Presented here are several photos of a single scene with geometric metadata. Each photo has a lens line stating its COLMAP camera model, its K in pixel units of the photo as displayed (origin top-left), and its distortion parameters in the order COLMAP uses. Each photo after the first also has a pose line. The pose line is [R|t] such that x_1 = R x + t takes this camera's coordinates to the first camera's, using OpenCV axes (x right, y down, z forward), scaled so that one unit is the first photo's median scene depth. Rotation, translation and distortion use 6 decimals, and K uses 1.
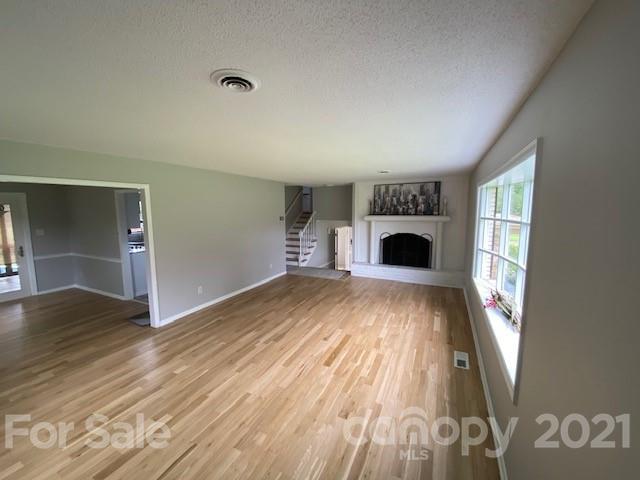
lens RADIAL K [[261.2, 0, 321.2], [0, 261.2, 239.8], [0, 0, 1]] dist [0.031317, -0.025832]
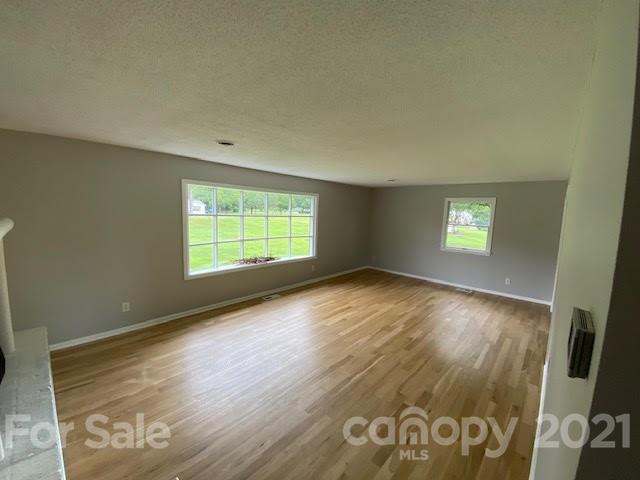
lens RADIAL K [[261.2, 0, 321.2], [0, 261.2, 239.8], [0, 0, 1]] dist [0.031317, -0.025832]
pose [[-0.957043, -0.063205, 0.282974, -0.083783], [0.001450, 0.974896, 0.222656, -0.101229], [-0.289943, 0.213502, -0.932925, 0.887254]]
